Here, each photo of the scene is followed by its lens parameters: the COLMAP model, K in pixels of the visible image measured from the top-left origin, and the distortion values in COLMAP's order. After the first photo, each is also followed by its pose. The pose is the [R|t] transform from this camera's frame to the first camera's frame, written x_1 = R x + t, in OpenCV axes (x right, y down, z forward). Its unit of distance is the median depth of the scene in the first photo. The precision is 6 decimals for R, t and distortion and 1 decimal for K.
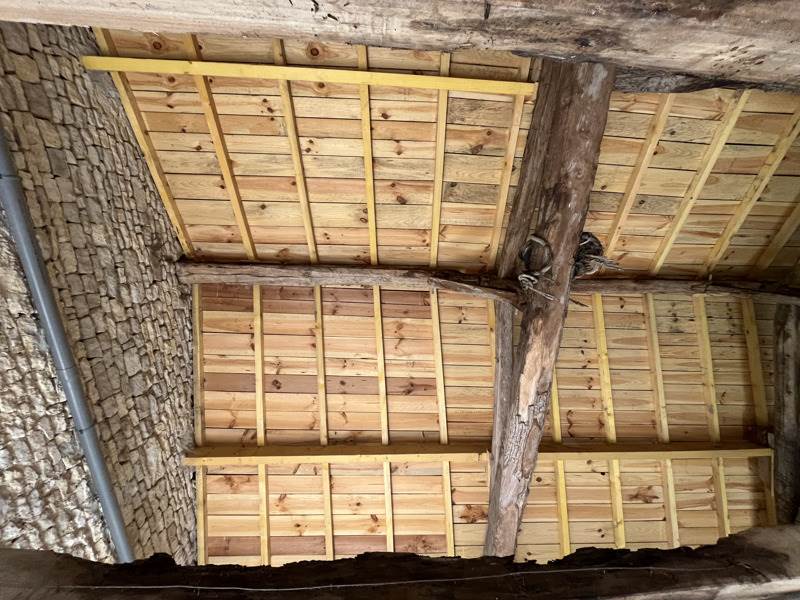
lens RADIAL K [[325.3, 0, 399.2], [0, 325.3, 299.8], [0, 0, 1]] dist [-0.002841, -0.000399]
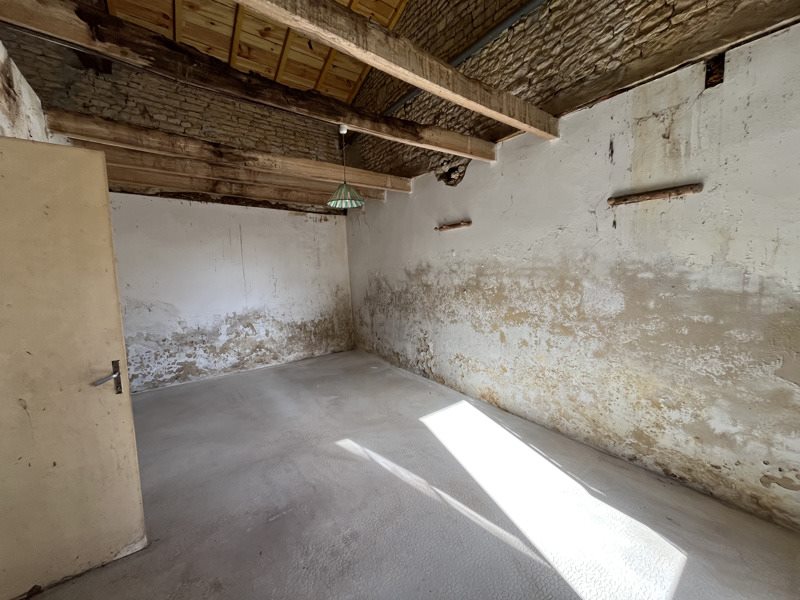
lens RADIAL K [[325.3, 0, 397.6], [0, 325.3, 300.5], [0, 0, 1]] dist [-0.002841, -0.000399]
pose [[-0.800151, 0.136938, -0.583957, 0.371489], [0.594384, 0.311545, -0.741382, 1.186963], [0.080405, -0.940313, -0.330677, 0.181851]]
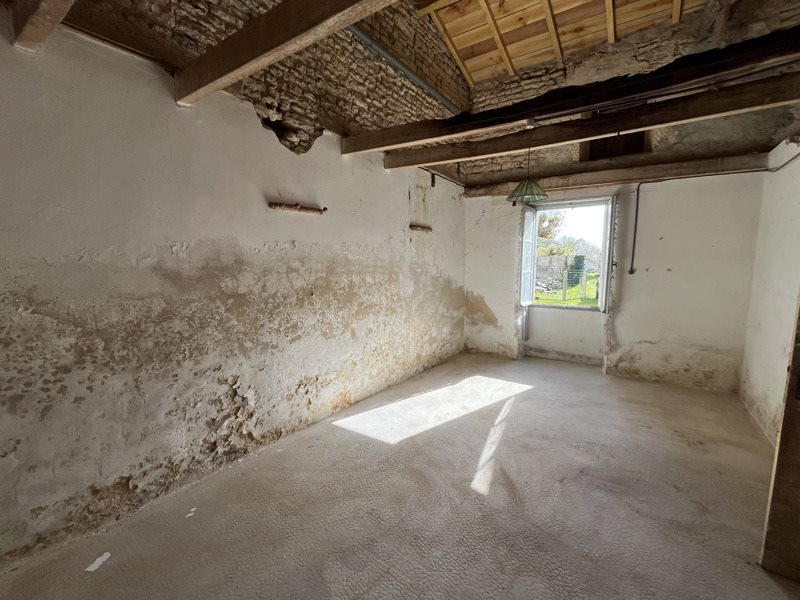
lens RADIAL K [[325.3, 0, 398.6], [0, 325.3, 300.5], [0, 0, 1]] dist [-0.002841, -0.000399]
pose [[0.812472, 0.123454, -0.569780, 0.186278], [0.550742, 0.158064, 0.819573, -0.514778], [0.191241, -0.979681, 0.060432, -0.270756]]
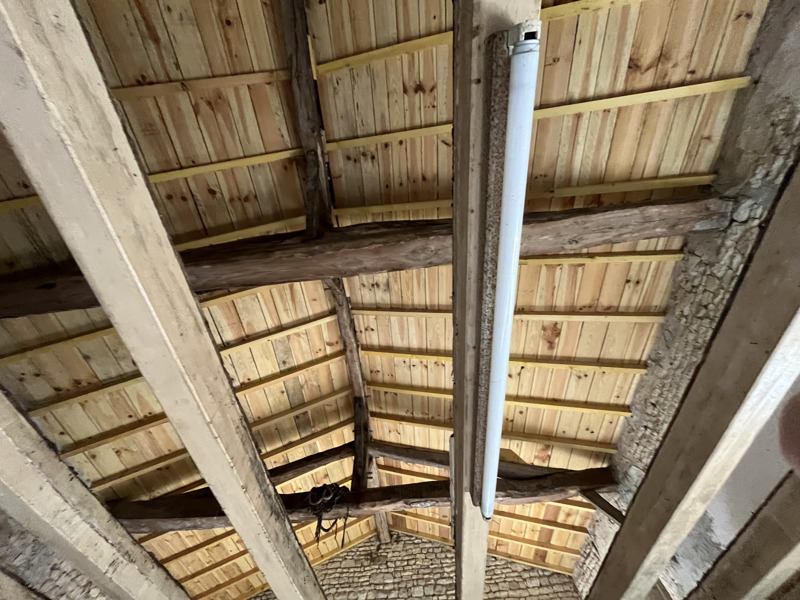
lens RADIAL K [[325.3, 0, 398.3], [0, 325.3, 297.8], [0, 0, 1]] dist [-0.002841, -0.000399]
pose [[-0.115547, -0.845858, -0.520742, 1.957875], [0.969628, 0.017725, -0.243942, 0.548416], [0.215570, -0.533113, 0.818120, 0.229636]]
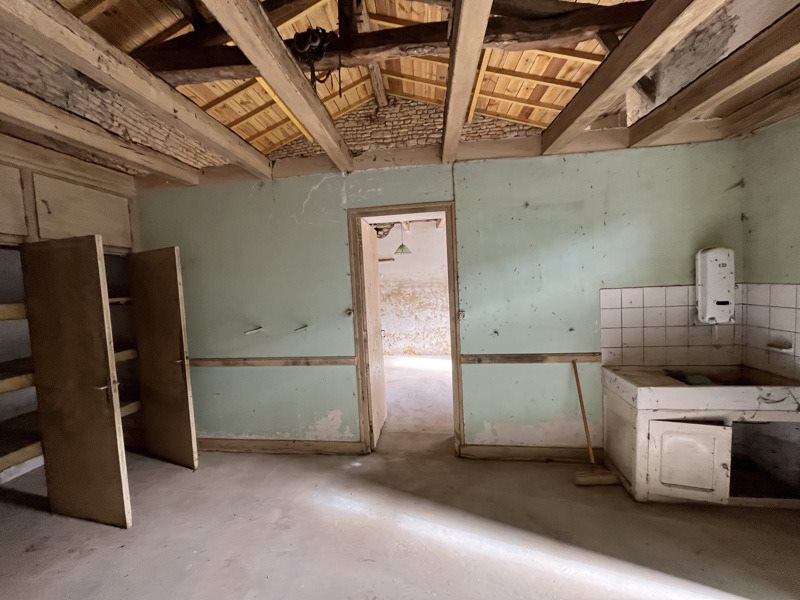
lens RADIAL K [[325.3, 0, 398.2], [0, 325.3, 301.7], [0, 0, 1]] dist [-0.002841, -0.000399]
pose [[-0.116555, 0.130254, -0.984606, 1.874839], [0.972725, 0.215153, -0.086686, 0.567353], [0.200550, -0.967855, -0.151779, 0.136414]]
